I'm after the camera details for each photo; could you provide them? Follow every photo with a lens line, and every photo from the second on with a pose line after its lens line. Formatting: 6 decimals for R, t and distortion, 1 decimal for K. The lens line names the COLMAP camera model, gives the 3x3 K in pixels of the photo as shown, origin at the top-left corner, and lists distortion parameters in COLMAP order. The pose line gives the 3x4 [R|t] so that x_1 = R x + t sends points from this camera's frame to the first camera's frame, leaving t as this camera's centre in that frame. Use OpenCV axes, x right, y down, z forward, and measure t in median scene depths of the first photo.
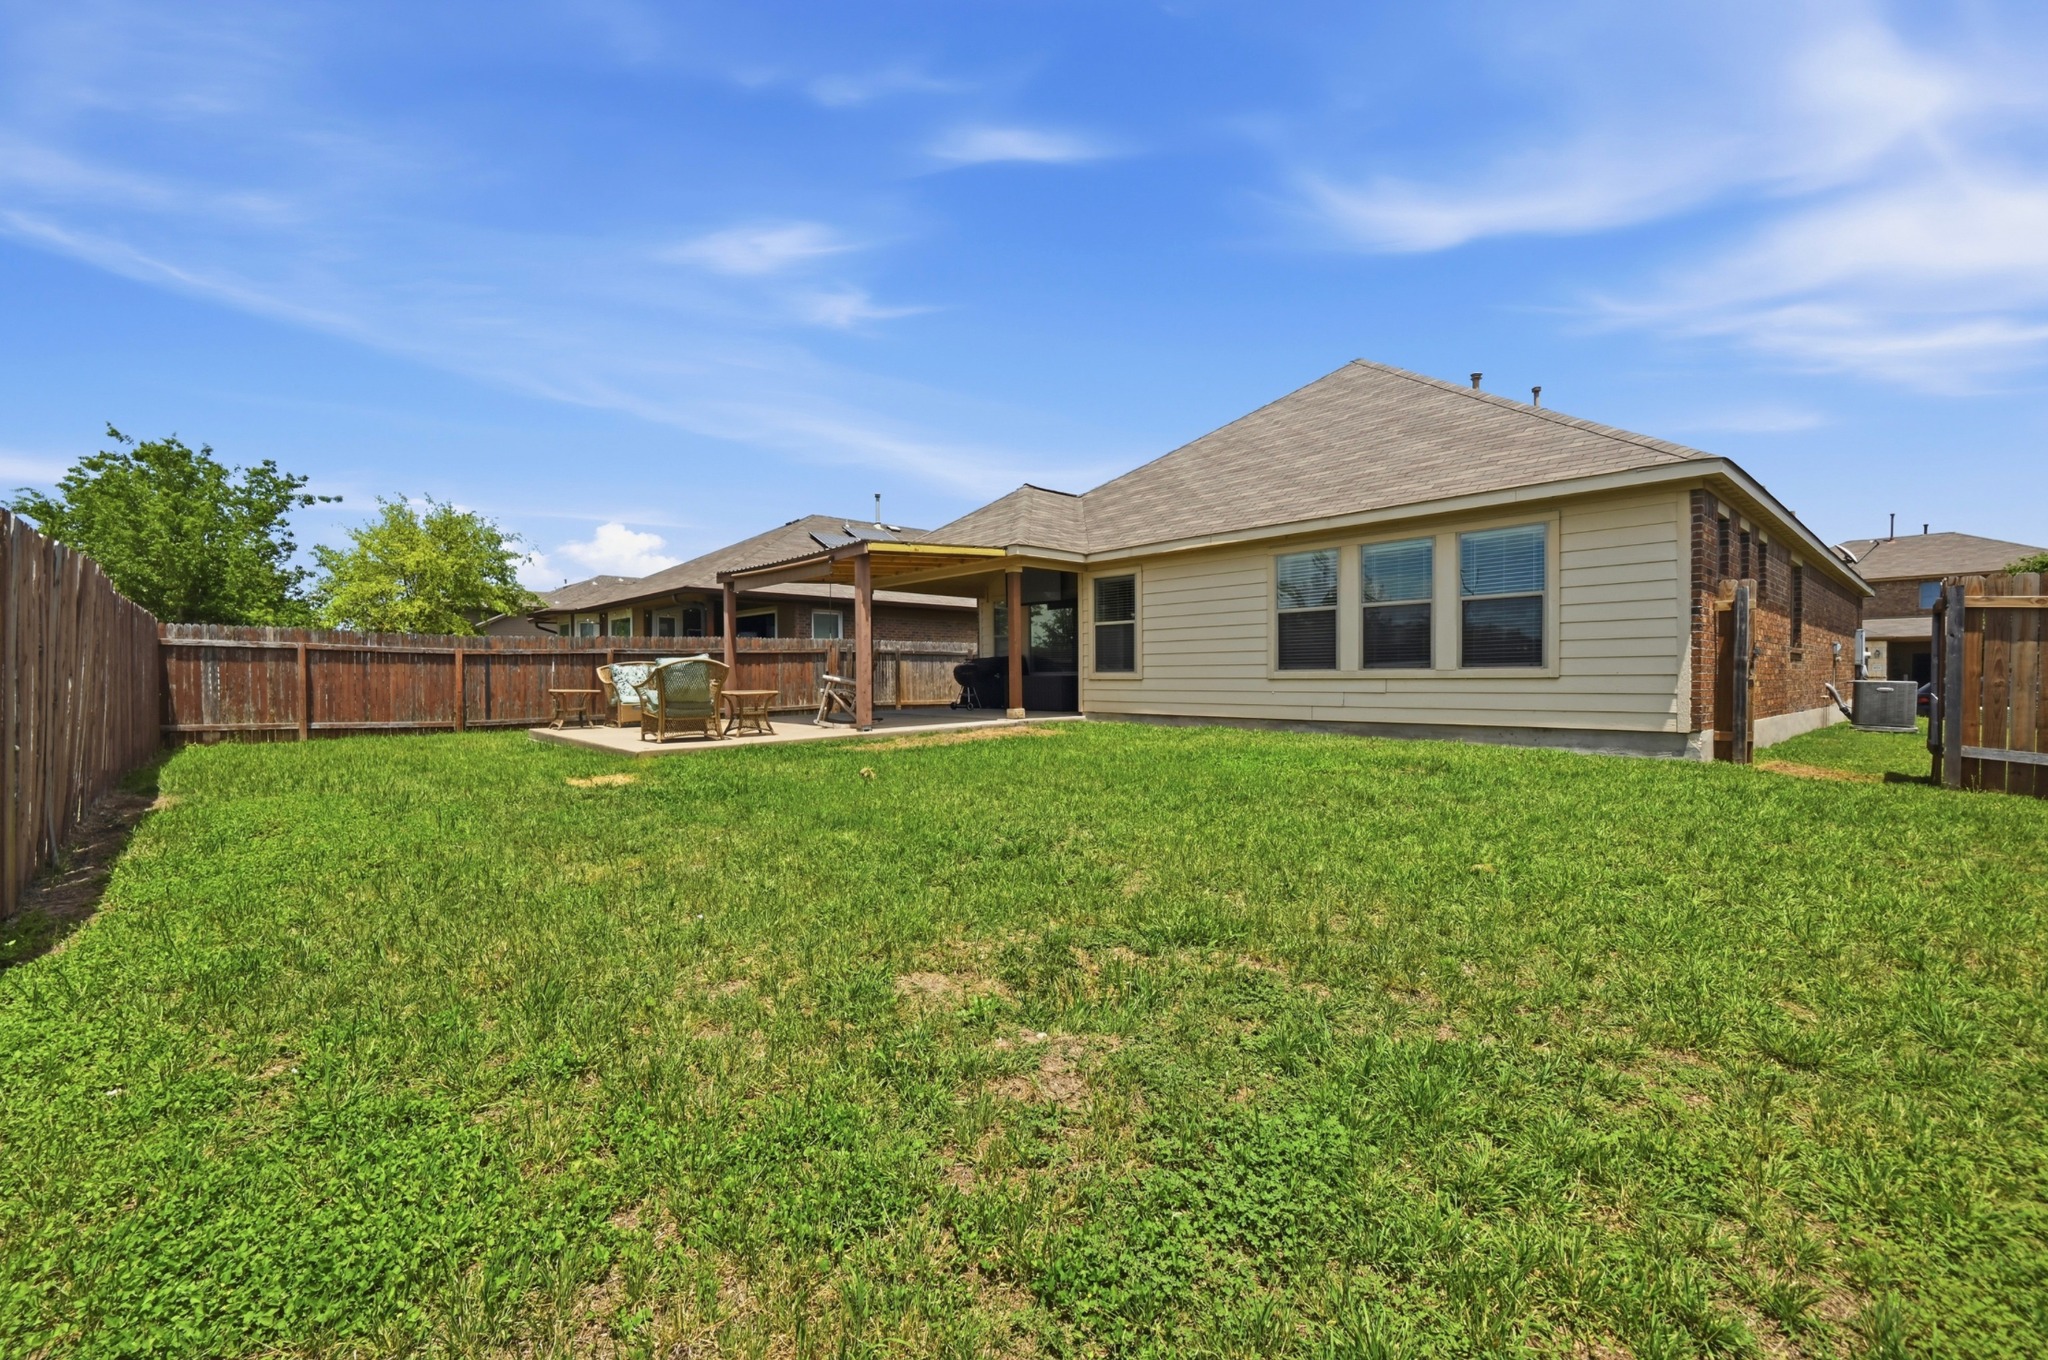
lens RADIAL K [[858.8, 0, 998.2], [0, 858.8, 673.8], [0, 0, 1]] dist [0.001078, -0.000002]
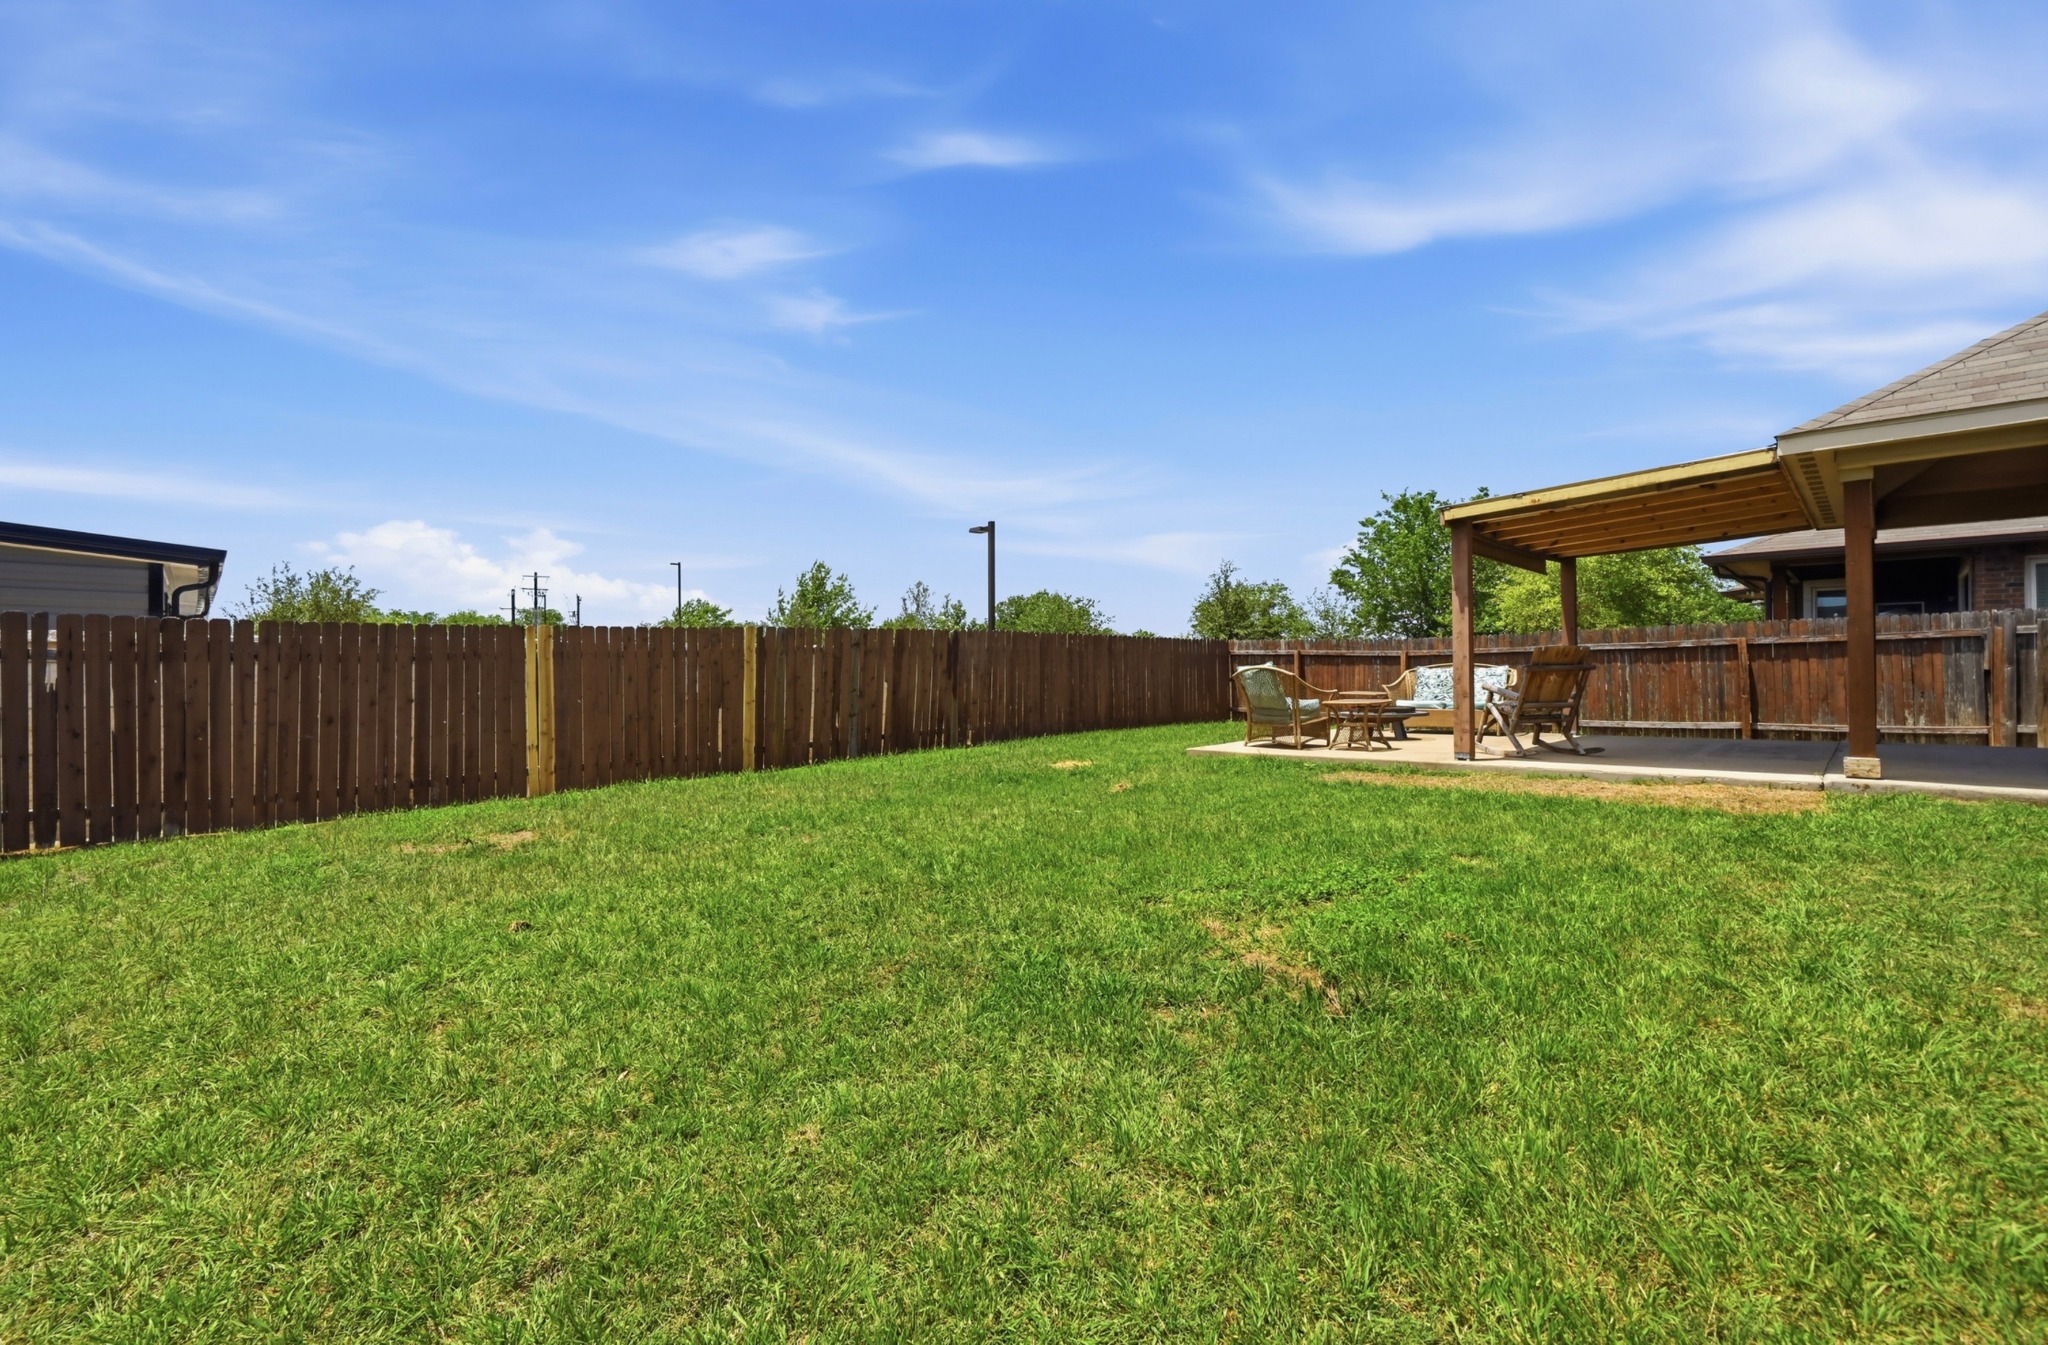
lens RADIAL K [[845.1, 0, 1007.2], [0, 845.1, 675.5], [0, 0, 1]] dist [0.000486, 0.000022]
pose [[0.058663, 0.009889, -0.998229, 0.475011], [0.010387, 0.999891, 0.010516, -0.016057], [0.998224, -0.010985, 0.058554, 0.478290]]
